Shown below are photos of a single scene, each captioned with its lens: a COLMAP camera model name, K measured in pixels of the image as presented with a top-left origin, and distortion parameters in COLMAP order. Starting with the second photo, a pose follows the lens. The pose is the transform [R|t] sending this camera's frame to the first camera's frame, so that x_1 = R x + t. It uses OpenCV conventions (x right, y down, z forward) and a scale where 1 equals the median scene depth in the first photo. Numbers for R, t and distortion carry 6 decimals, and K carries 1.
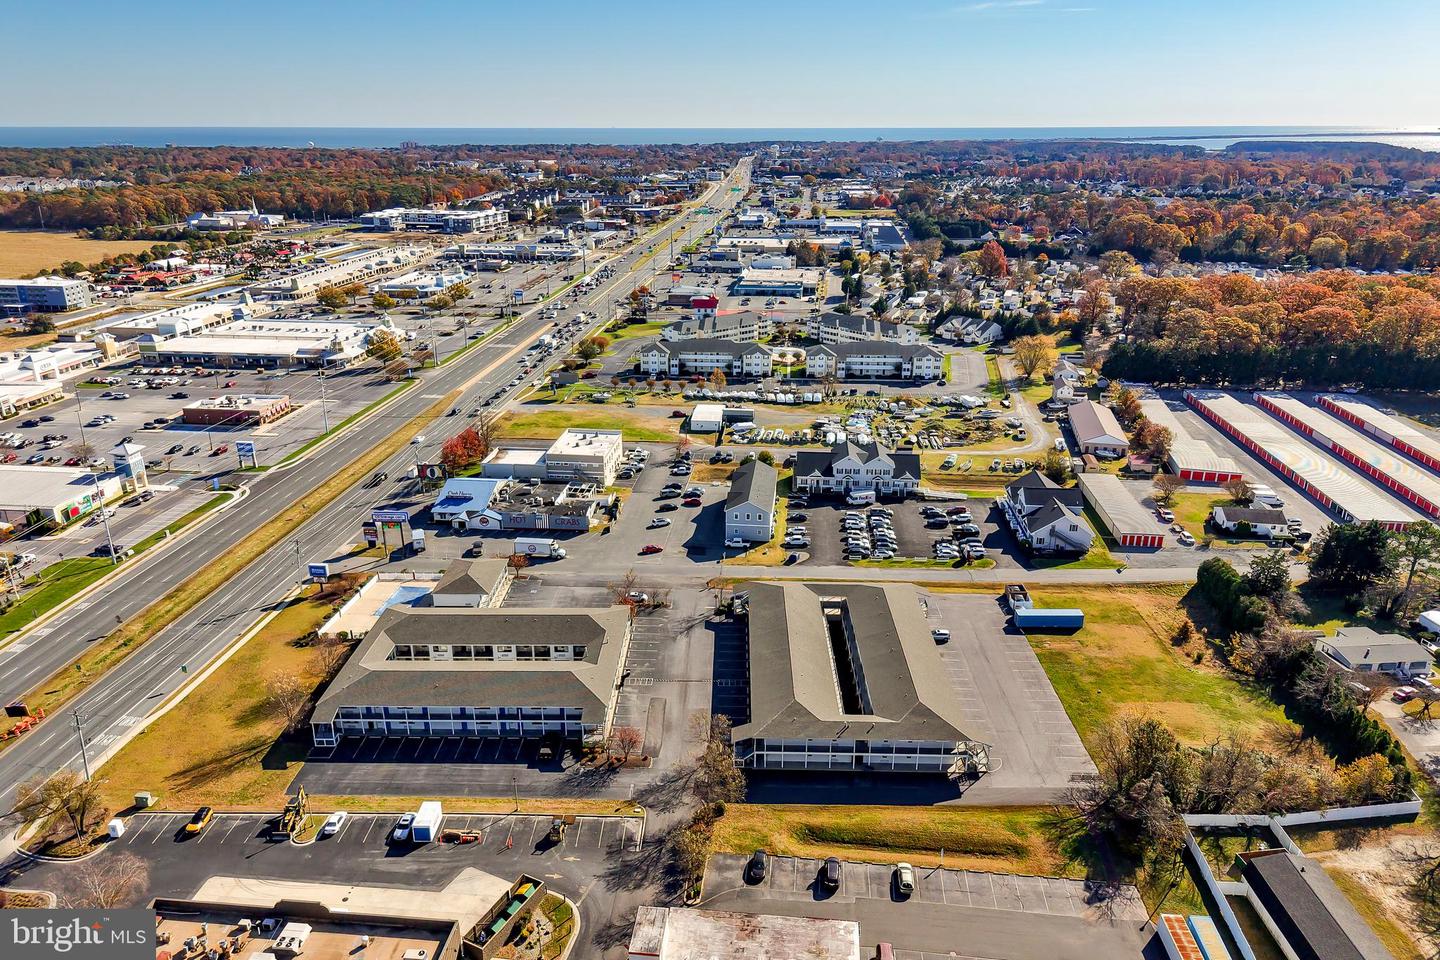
lens RADIAL K [[999.9, 0, 689.7], [0, 999.9, 449.6], [0, 0, 1]] dist [0.048896, -0.030331]
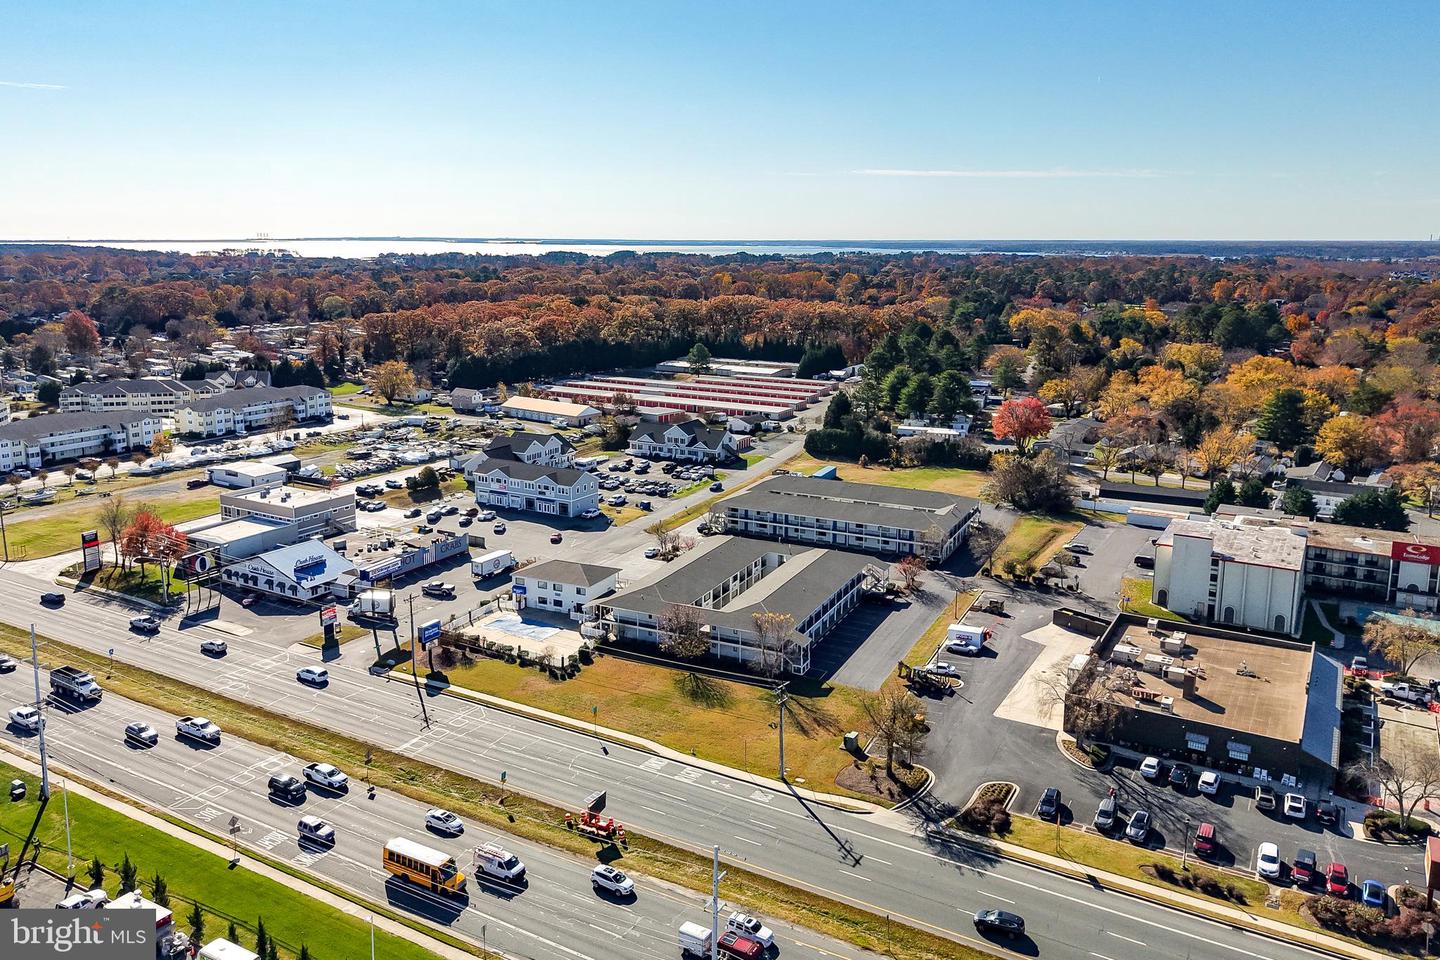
lens RADIAL K [[1083.6, 0, 717.5], [0, 1083.6, 476.9], [0, 0, 1]] dist [0.075081, -0.086972]
pose [[0.385352, -0.190006, 0.902996, -0.924880], [0.274891, 0.957779, 0.084224, -0.001333], [-0.880874, 0.215770, 0.421313, 0.412348]]
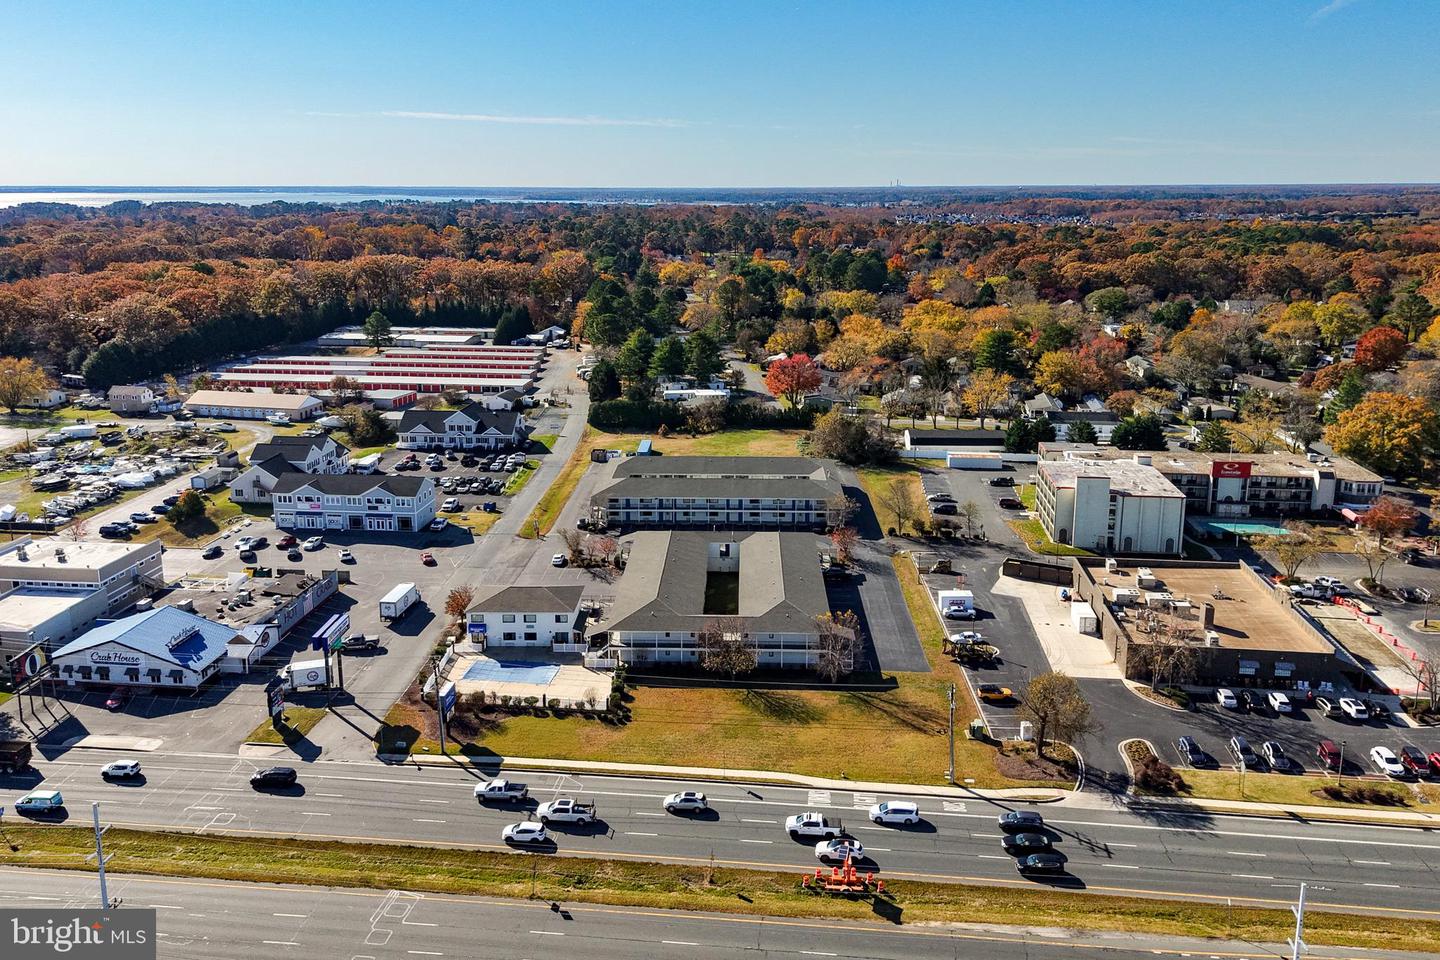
lens RADIAL K [[1096.6, 0, 720.0], [0, 1096.6, 480.0], [0, 0, 1]] dist [0.060907, -0.057141]
pose [[-0.024488, -0.253628, 0.966992, -0.921791], [0.308292, 0.918222, 0.248643, -0.113205], [-0.950977, 0.304205, 0.055705, 0.707344]]
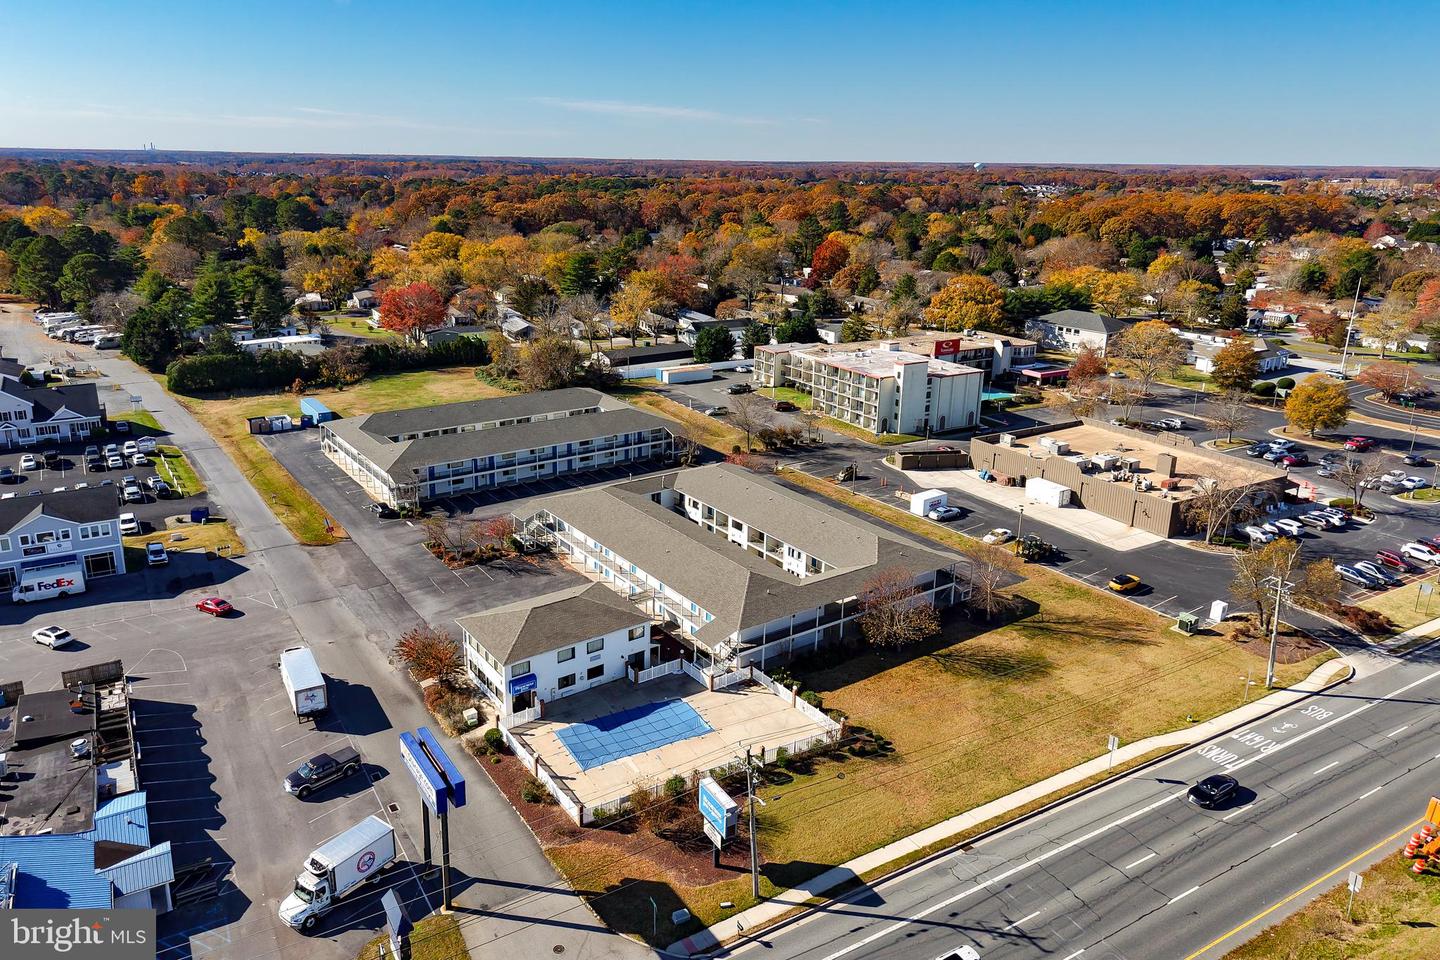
lens RADIAL K [[999.9, 0, 689.7], [0, 999.9, 449.6], [0, 0, 1]] dist [0.048896, -0.030331]
pose [[-0.616239, -0.220996, 0.755917, -0.559584], [0.234878, 0.864572, 0.444239, -0.140834], [-0.751719, 0.451305, -0.480876, 1.041907]]
